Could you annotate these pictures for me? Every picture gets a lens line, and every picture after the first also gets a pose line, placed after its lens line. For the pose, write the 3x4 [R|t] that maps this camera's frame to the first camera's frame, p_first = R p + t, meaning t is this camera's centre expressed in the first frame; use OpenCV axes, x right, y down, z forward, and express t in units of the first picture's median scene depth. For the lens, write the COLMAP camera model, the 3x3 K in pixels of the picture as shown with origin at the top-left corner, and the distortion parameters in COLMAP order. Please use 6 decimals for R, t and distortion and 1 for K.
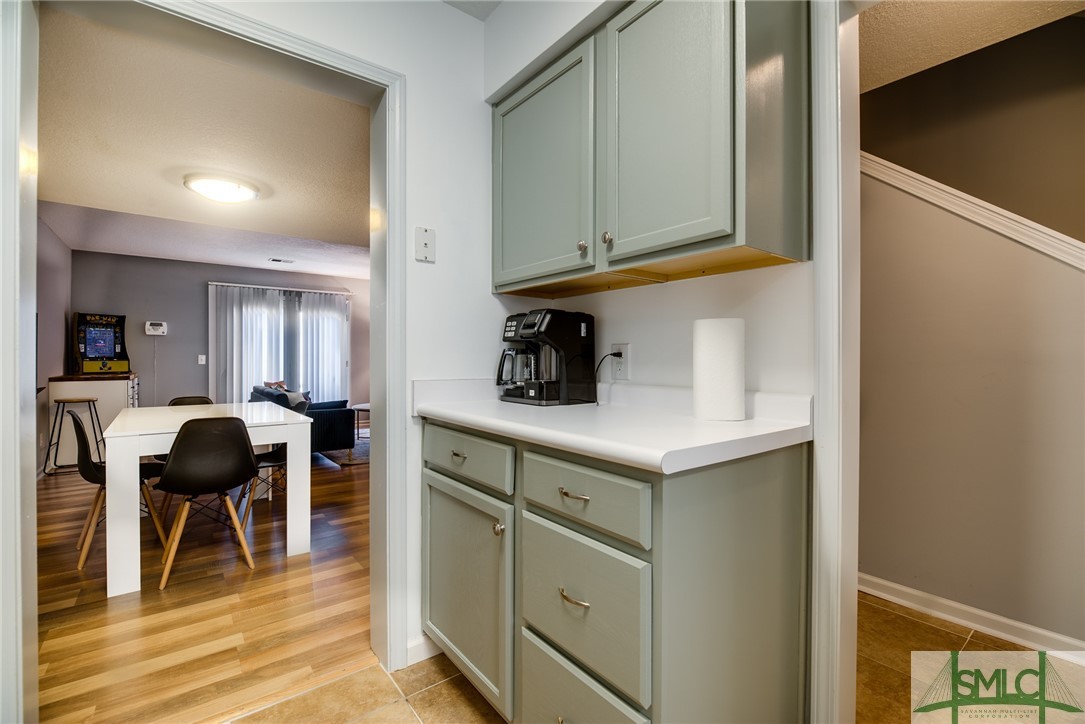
lens RADIAL K [[463.8, 0, 542.5], [0, 463.8, 362.0], [0, 0, 1]] dist [-0.018424, -0.000254]
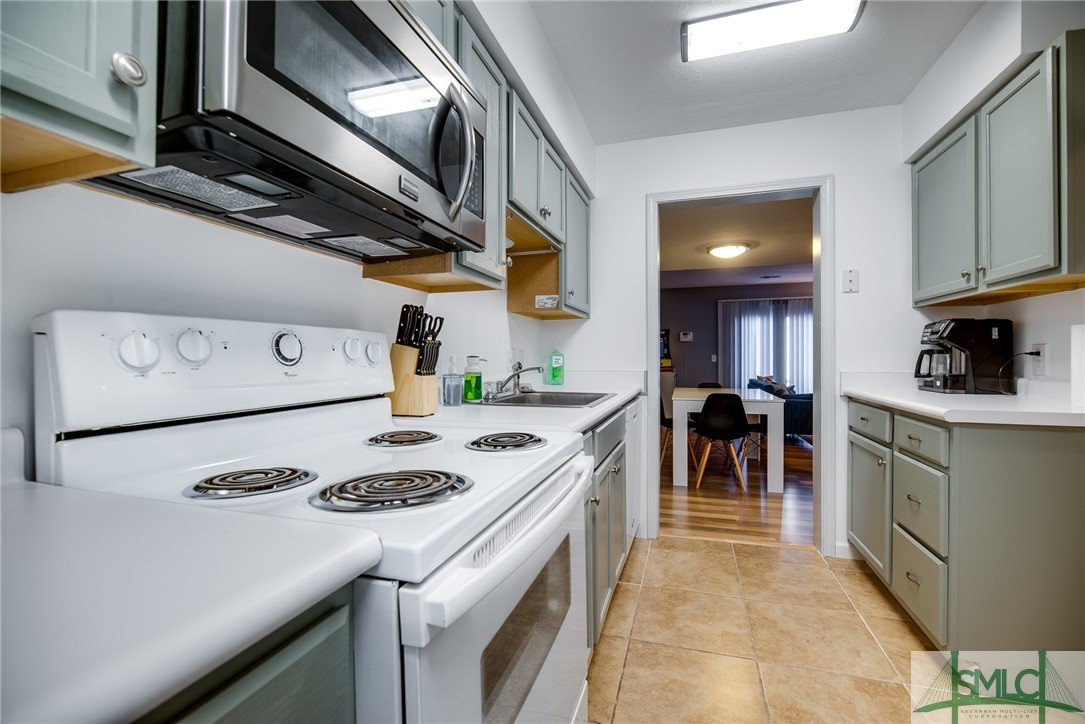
lens RADIAL K [[477.6, 0, 544.4], [0, 477.6, 354.7], [0, 0, 1]] dist [0.008509, -0.000259]
pose [[0.563221, -0.008876, -0.826259, 0.437527], [-0.001021, 0.999934, -0.011437, 0.001845], [0.826306, 0.007285, 0.563175, -0.639486]]
